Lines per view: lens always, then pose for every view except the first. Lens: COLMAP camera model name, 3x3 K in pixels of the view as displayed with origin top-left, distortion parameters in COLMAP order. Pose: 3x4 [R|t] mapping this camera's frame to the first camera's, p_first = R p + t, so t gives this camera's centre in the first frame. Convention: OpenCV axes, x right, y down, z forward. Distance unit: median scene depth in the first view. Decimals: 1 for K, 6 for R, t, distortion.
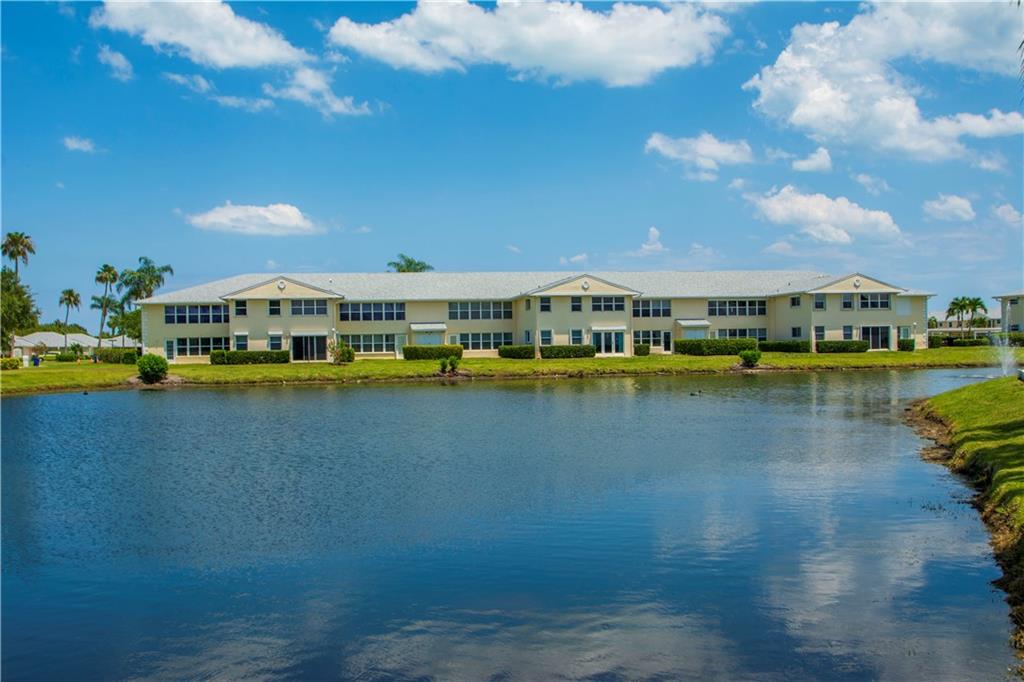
lens RADIAL K [[973.7, 0, 501.6], [0, 973.7, 371.6], [0, 0, 1]] dist [-0.064615, 0.000000]
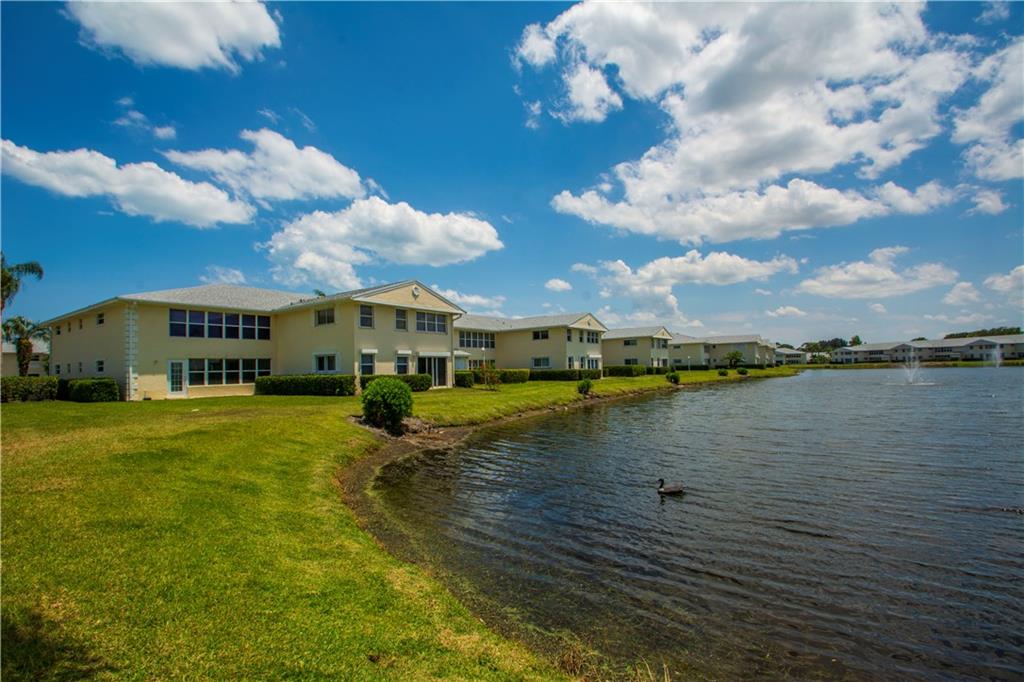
lens RADIAL K [[458.0, 0, 513.7], [0, 458.0, 366.5], [0, 0, 1]] dist [-0.015462, -0.002095]
pose [[0.735592, 0.002443, 0.677420, -0.388287], [0.030338, 0.998871, -0.036546, -0.011902], [-0.676745, 0.047435, 0.734688, 0.634130]]
